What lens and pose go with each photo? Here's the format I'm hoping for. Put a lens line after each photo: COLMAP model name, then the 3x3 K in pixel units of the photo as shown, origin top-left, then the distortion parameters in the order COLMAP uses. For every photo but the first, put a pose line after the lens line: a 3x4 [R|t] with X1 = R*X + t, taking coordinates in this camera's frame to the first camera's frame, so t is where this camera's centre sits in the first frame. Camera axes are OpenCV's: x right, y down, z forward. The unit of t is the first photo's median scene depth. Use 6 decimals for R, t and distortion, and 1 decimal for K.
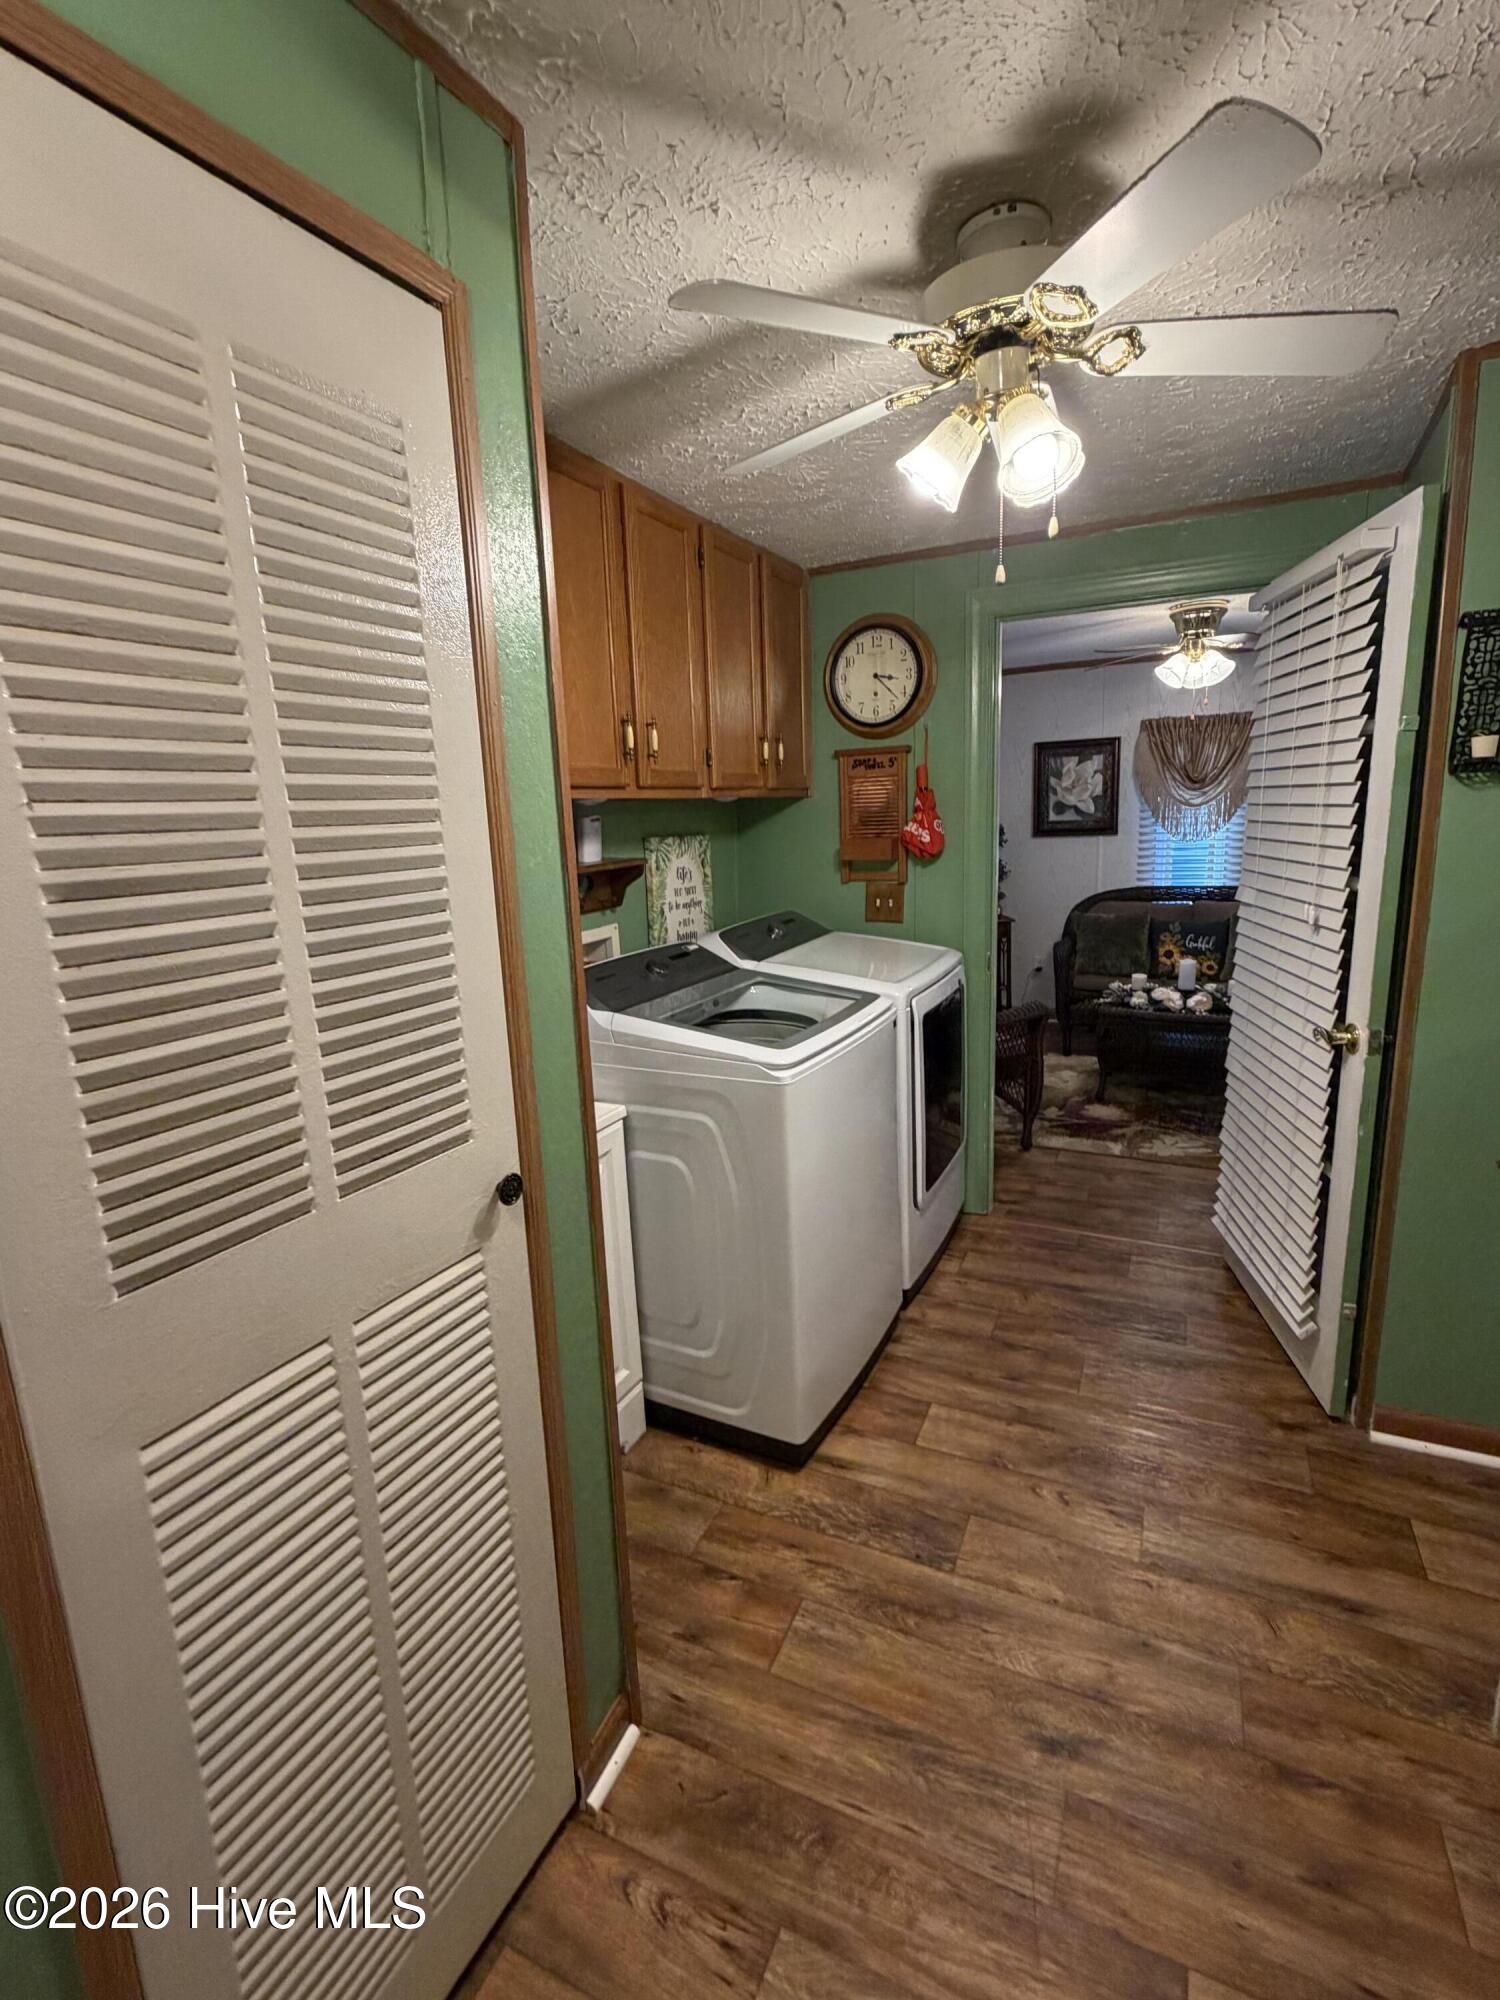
lens RADIAL K [[915.0, 0, 758.7], [0, 915.0, 1010.6], [0, 0, 1]] dist [-0.001188, 0.000357]
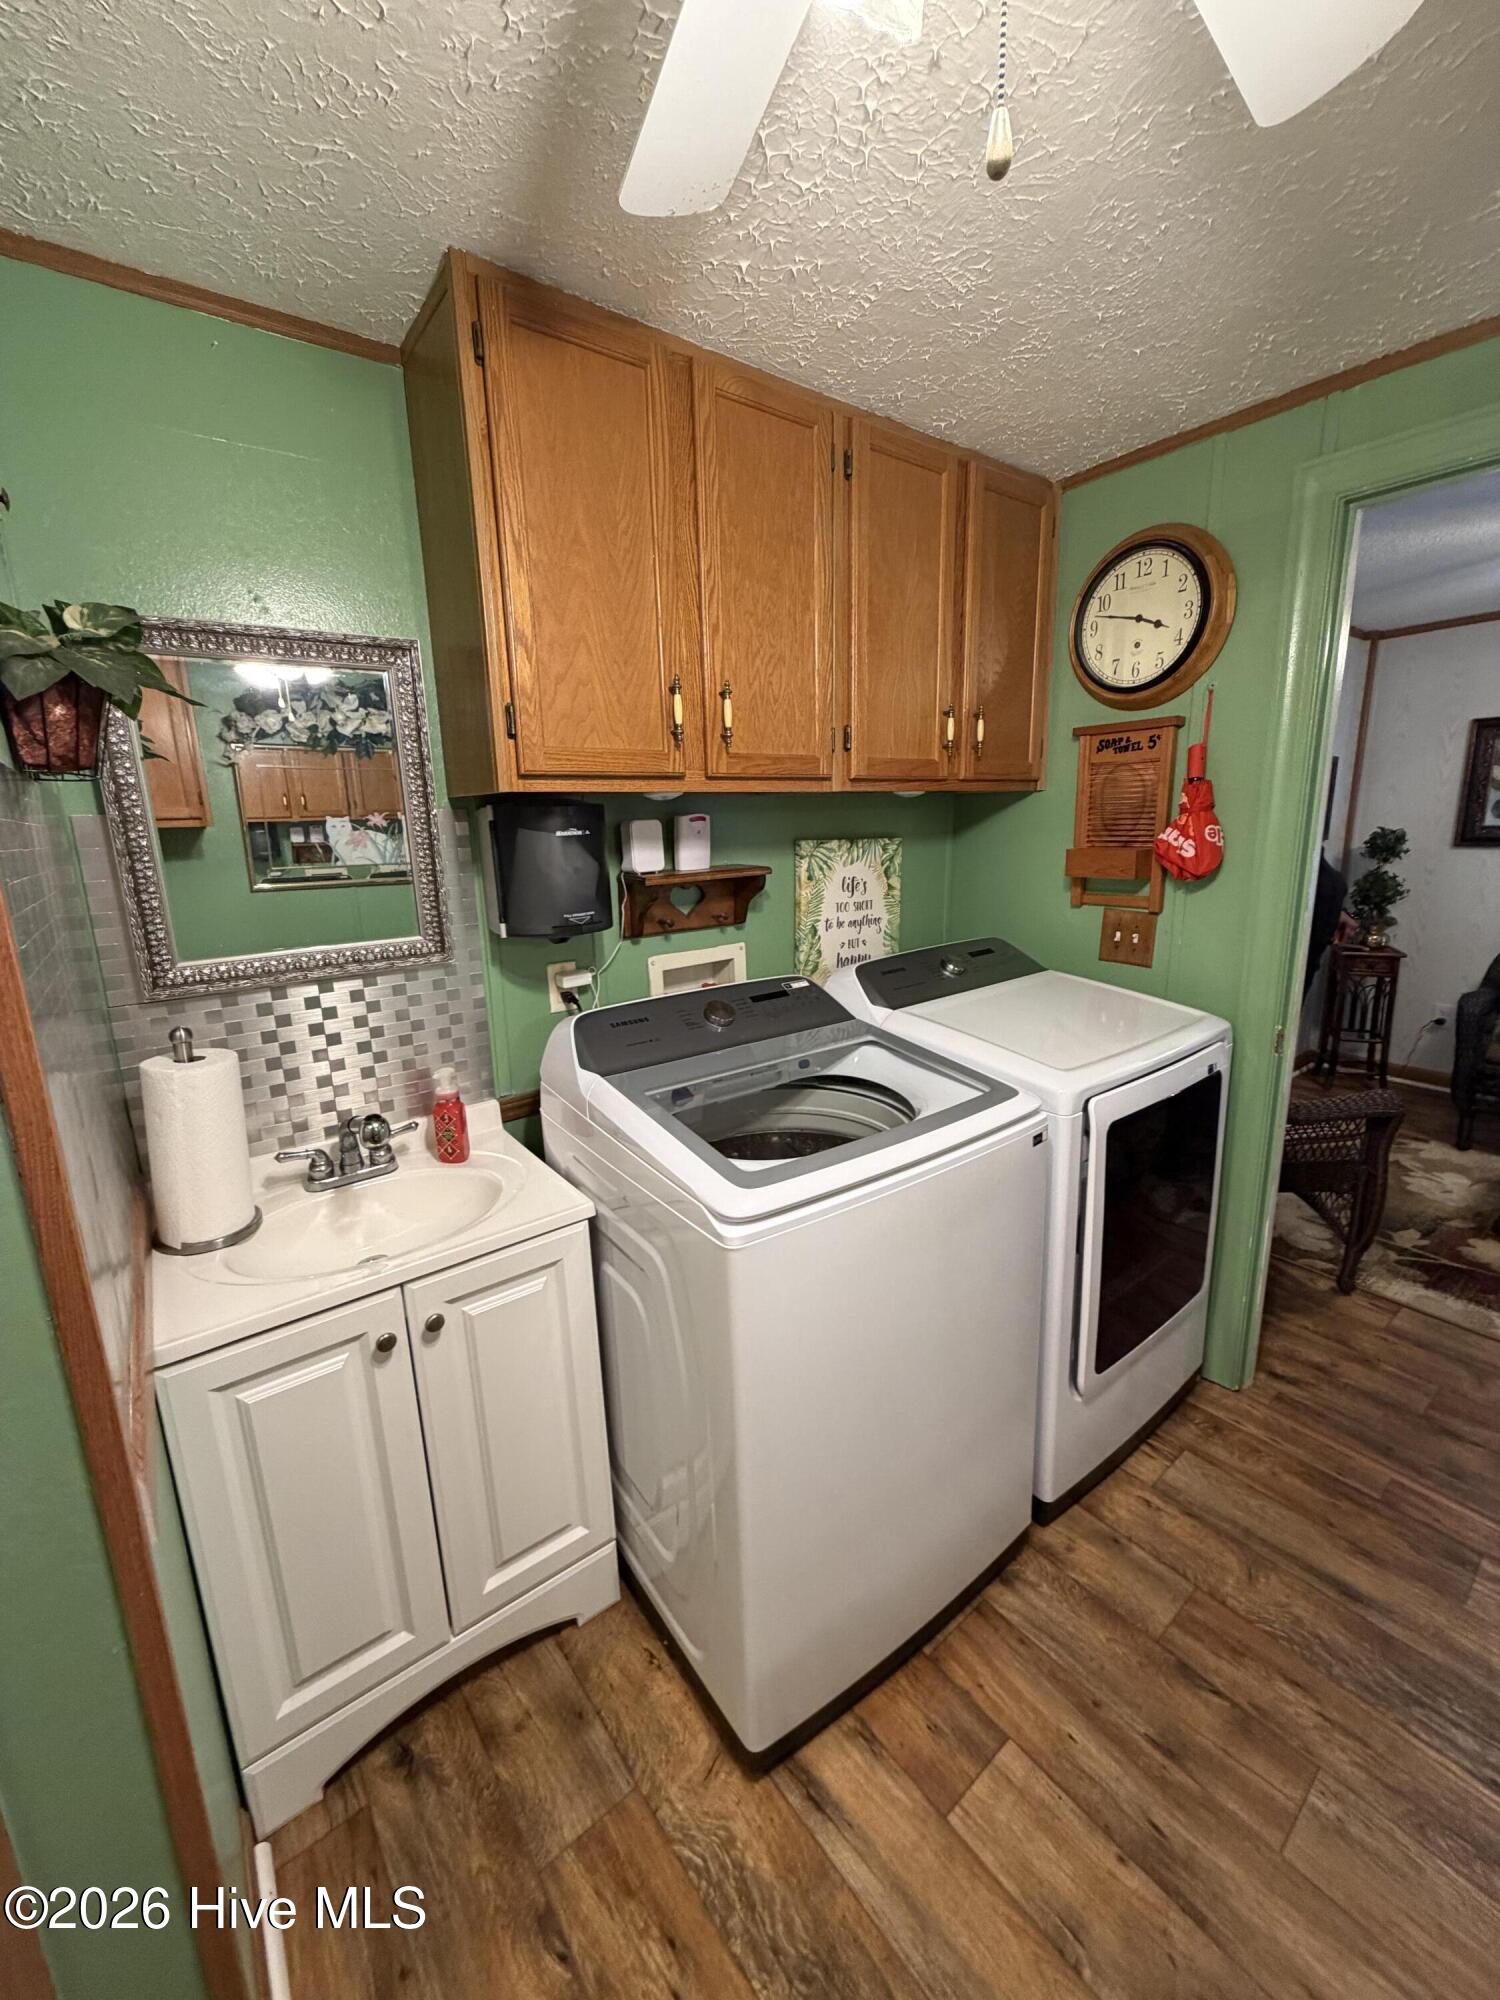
lens RADIAL K [[797.7, 0, 754.7], [0, 797.7, 999.9], [0, 0, 1]] dist [0.000902, -0.001049]
pose [[0.895468, 0.113726, -0.430352, 0.187843], [-0.102776, 0.993512, 0.048694, -0.085360], [0.433097, 0.000626, 0.901347, 0.370669]]
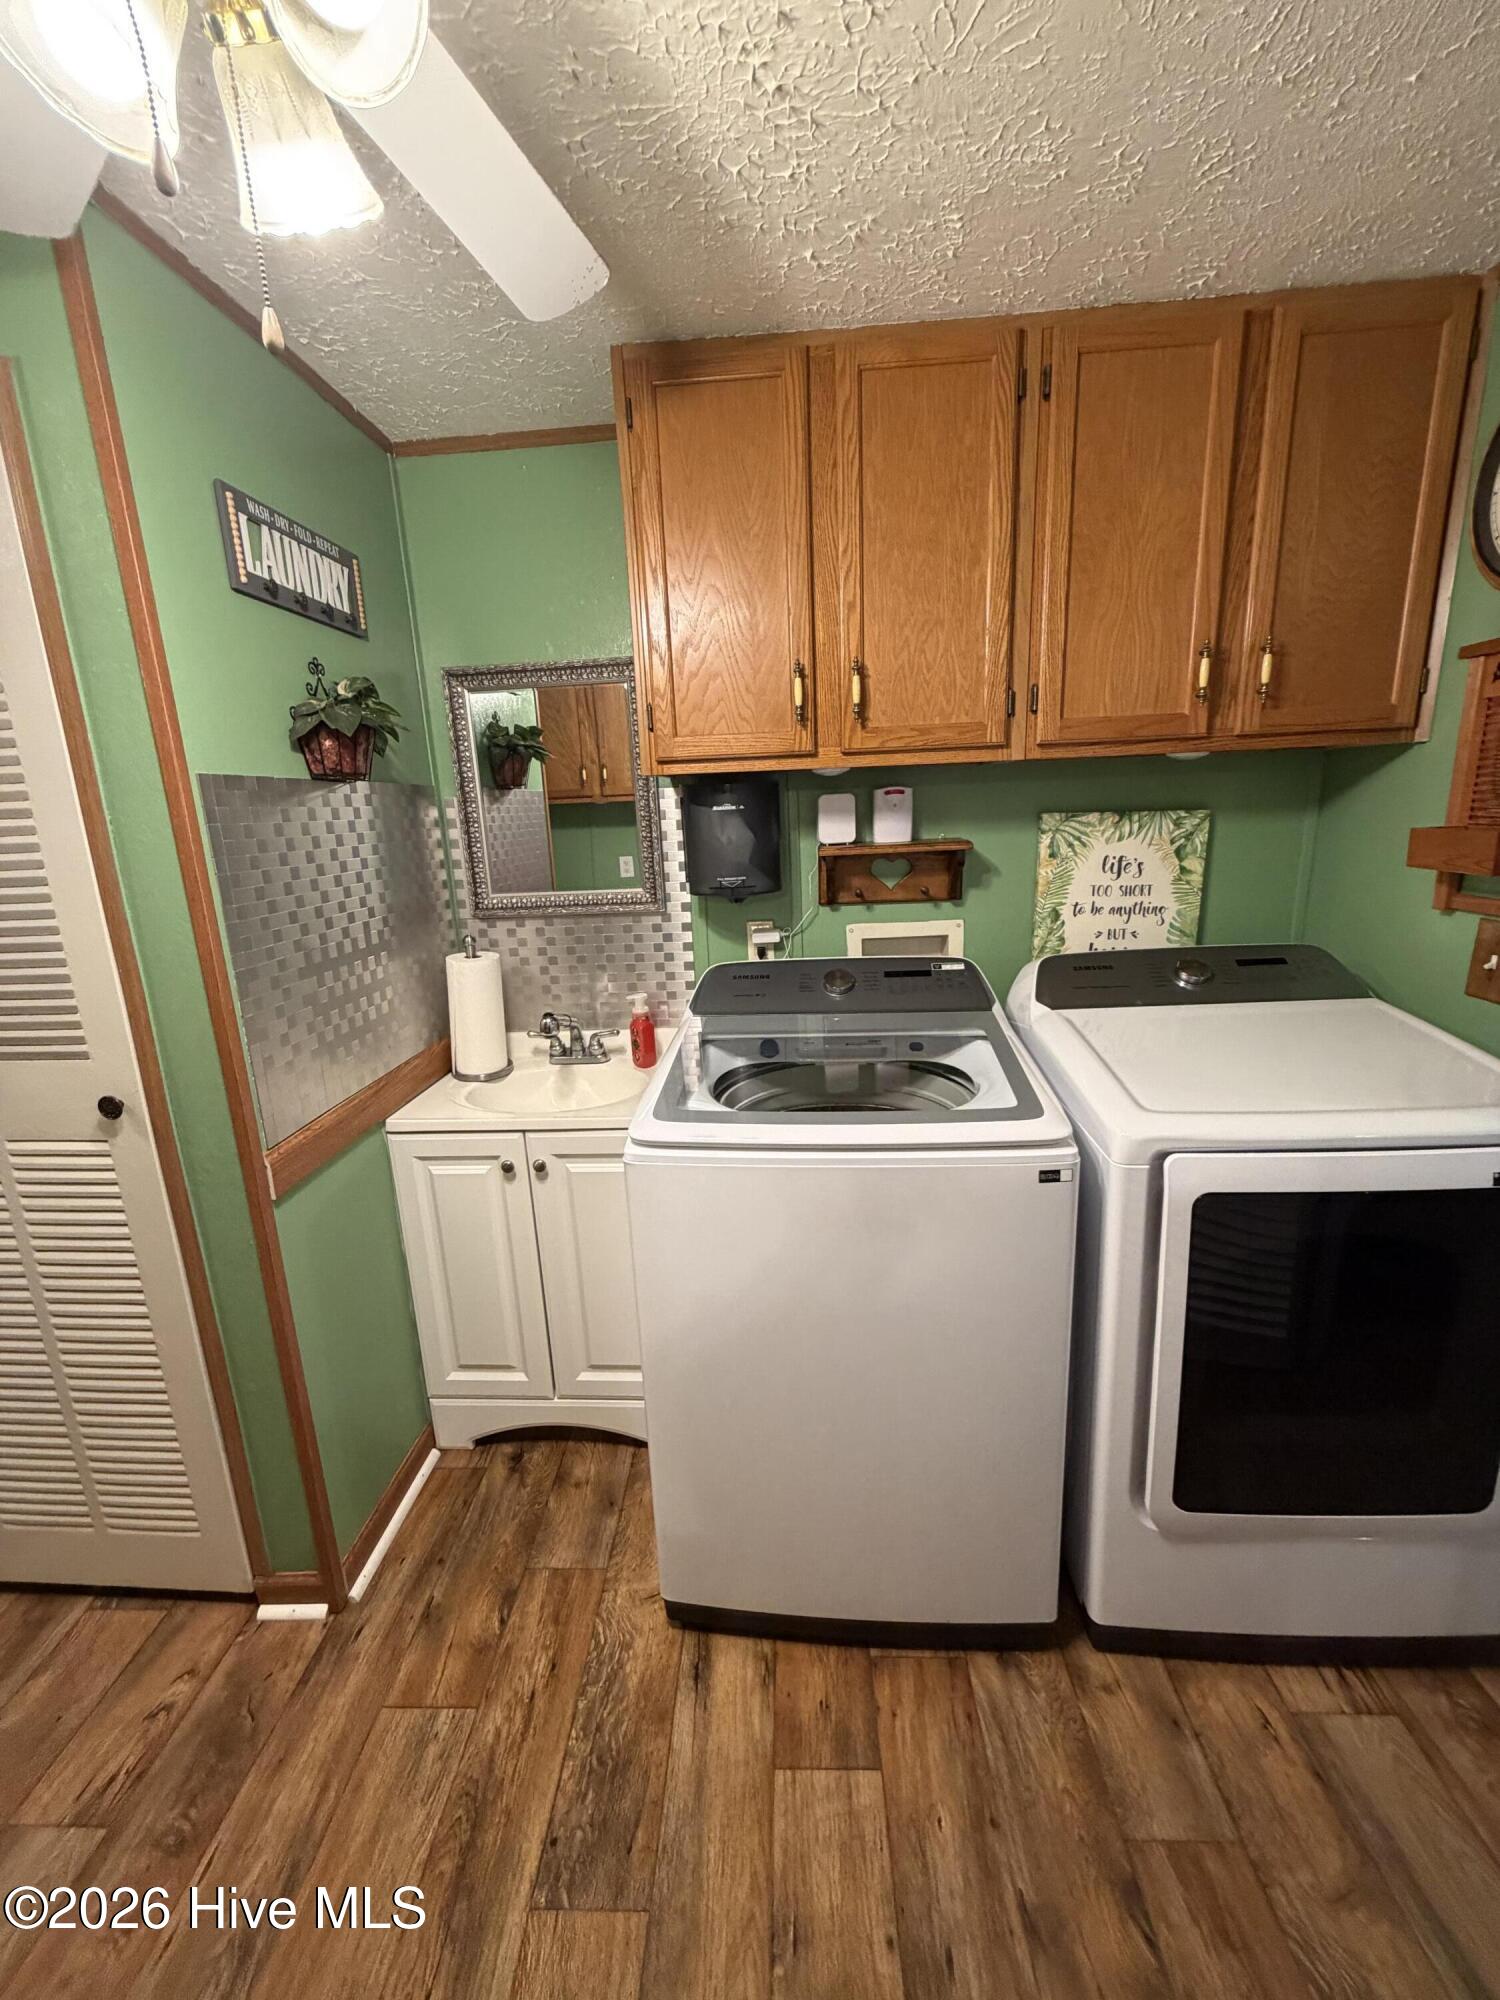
lens RADIAL K [[797.7, 0, 751.5], [0, 797.7, 1001.1], [0, 0, 1]] dist [0.000902, -0.001049]
pose [[0.382219, 0.245935, -0.890744, 0.449362], [-0.172551, 0.965974, 0.192665, -0.138978], [0.907819, 0.080058, 0.411650, 0.587920]]
